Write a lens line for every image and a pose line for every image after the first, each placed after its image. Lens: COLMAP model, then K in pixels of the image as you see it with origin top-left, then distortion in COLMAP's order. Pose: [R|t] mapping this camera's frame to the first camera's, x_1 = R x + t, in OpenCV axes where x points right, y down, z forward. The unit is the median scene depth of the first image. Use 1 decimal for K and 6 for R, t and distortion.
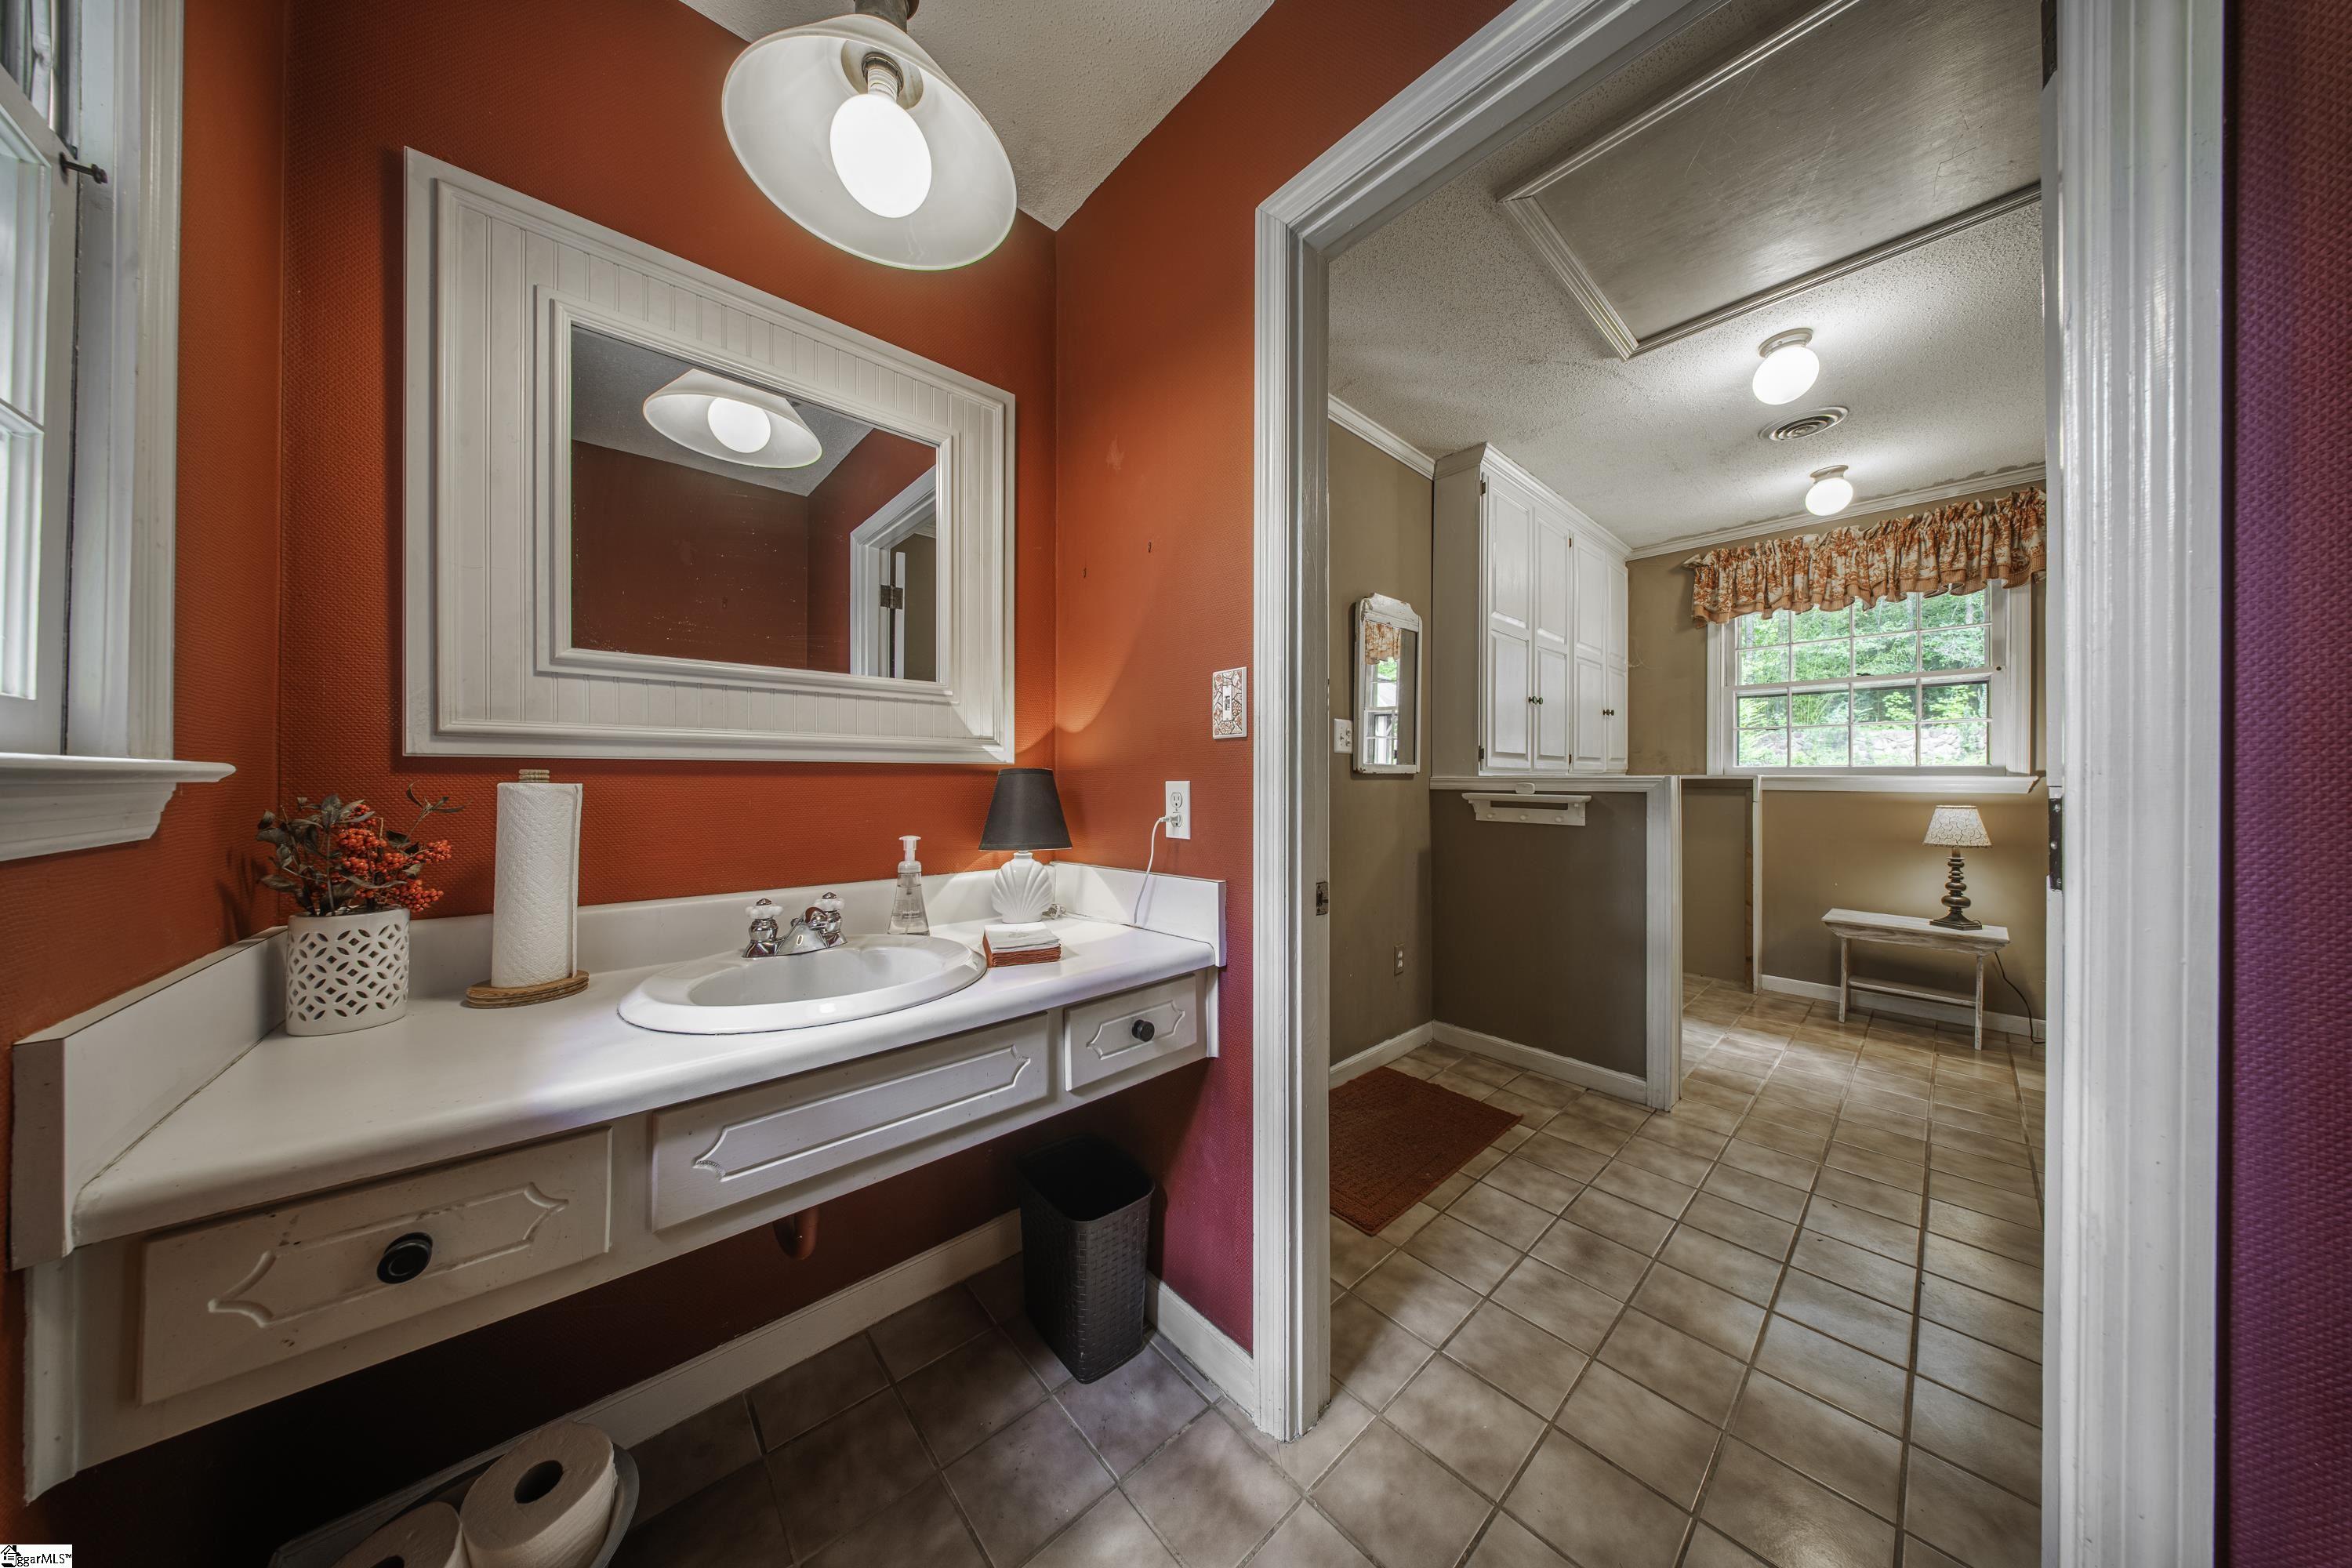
lens RADIAL K [[691.4, 0, 1173.5], [0, 691.4, 772.7], [0, 0, 1]] dist [0.002235, -0.001494]
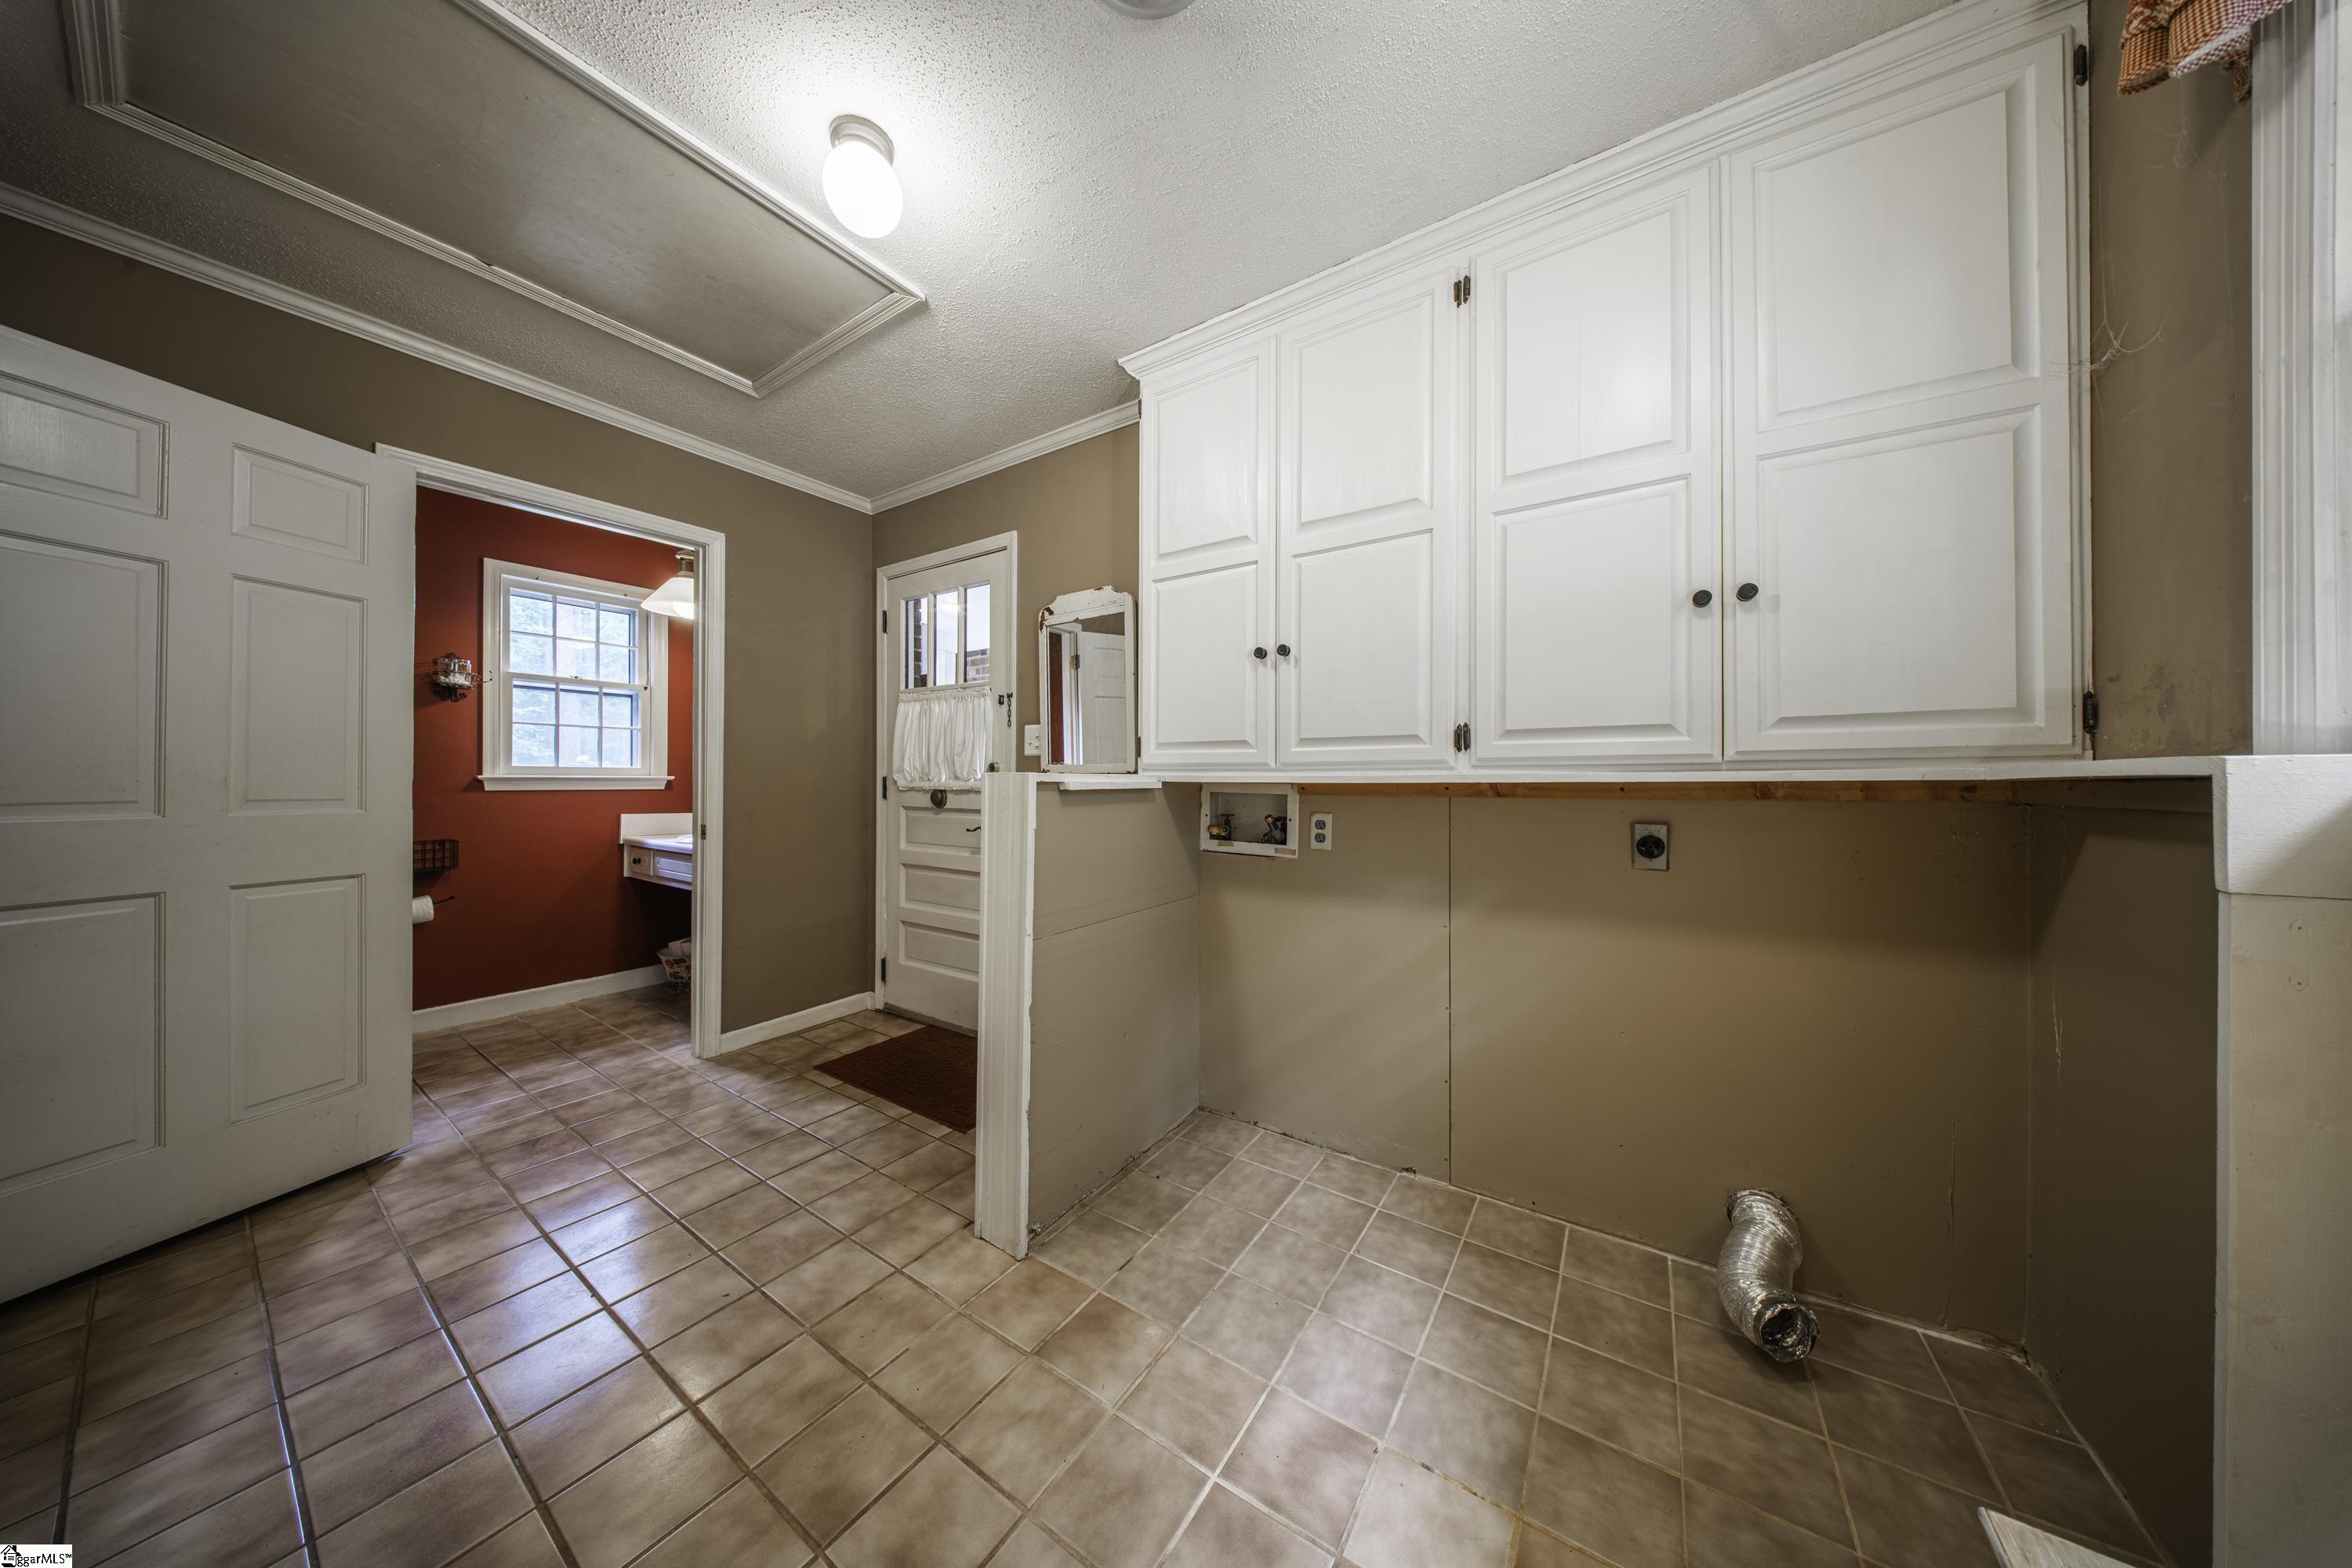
lens RADIAL K [[691.4, 0, 1176.5], [0, 691.4, 776.6], [0, 0, 1]] dist [0.002235, -0.001494]
pose [[0.250574, -0.006163, -0.968078, 1.184396], [0.003987, 0.999978, -0.005334, 0.009708], [0.968089, -0.002523, 0.250593, 0.822342]]
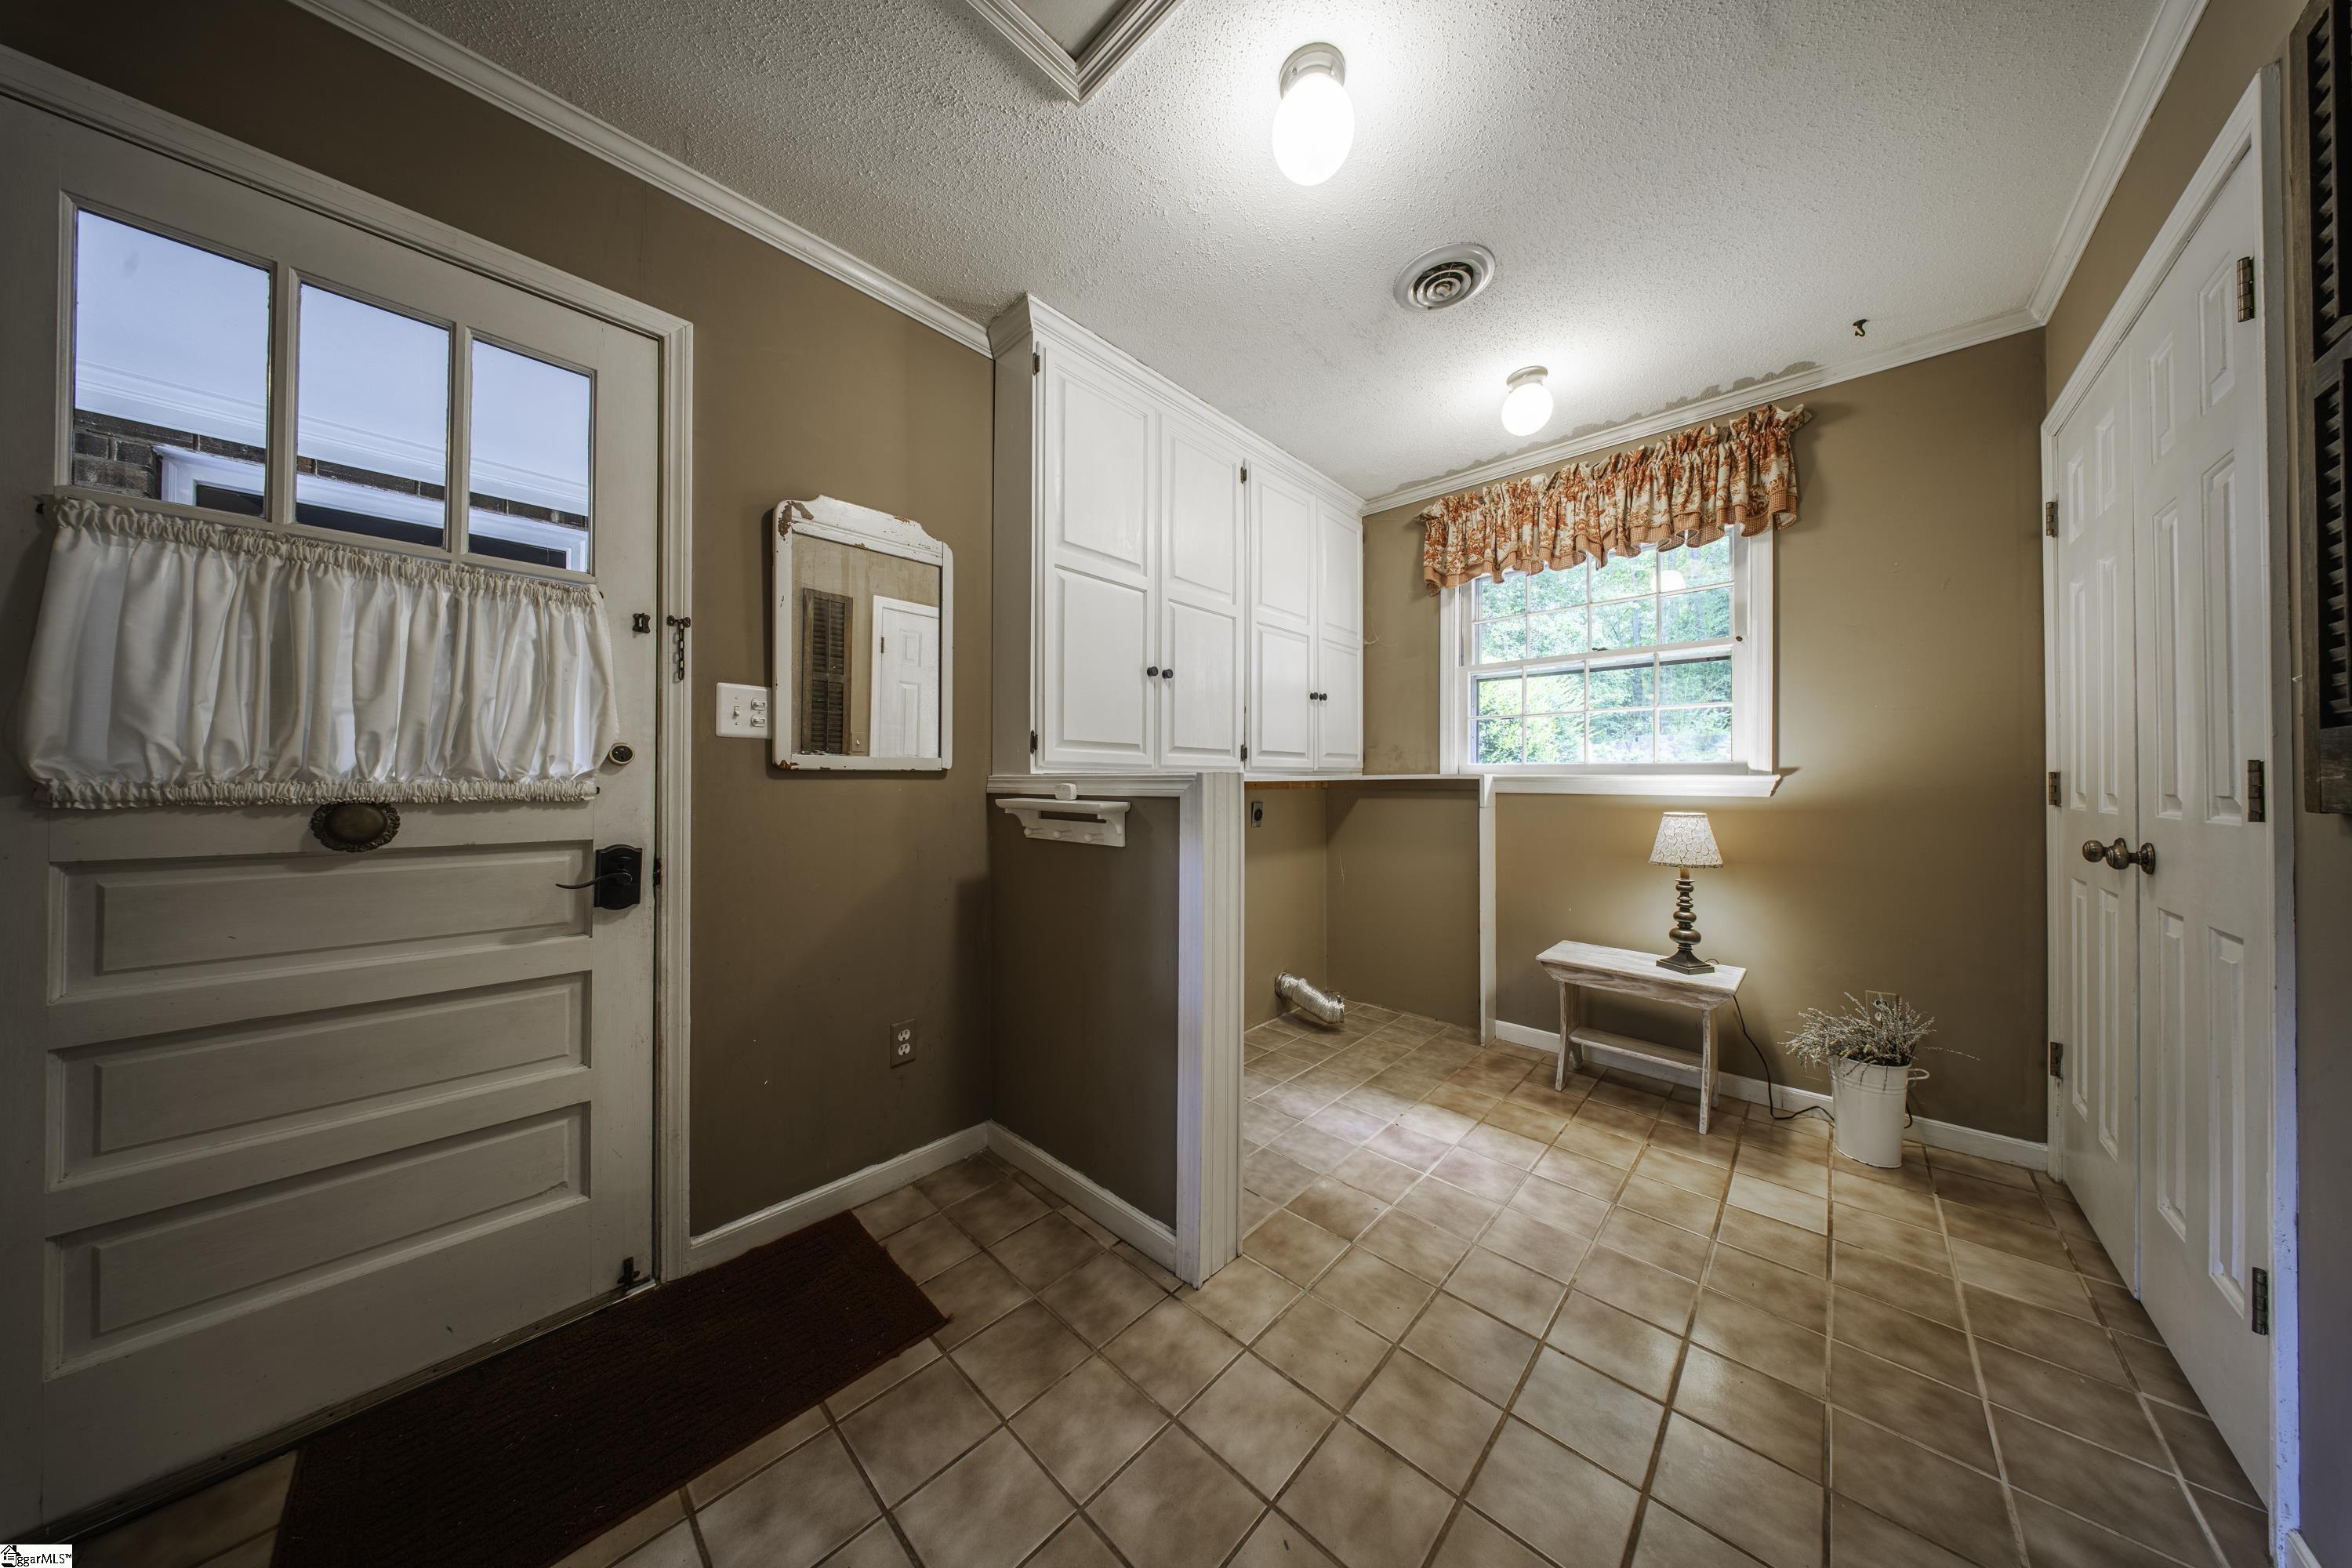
lens RADIAL K [[691.4, 0, 1169.7], [0, 691.4, 775.9], [0, 0, 1]] dist [0.002235, -0.001494]
pose [[0.996457, -0.000461, 0.084101, 0.510741], [0.000706, 0.999996, -0.002891, 0.008274], [-0.084100, 0.002940, 0.996453, 0.284672]]
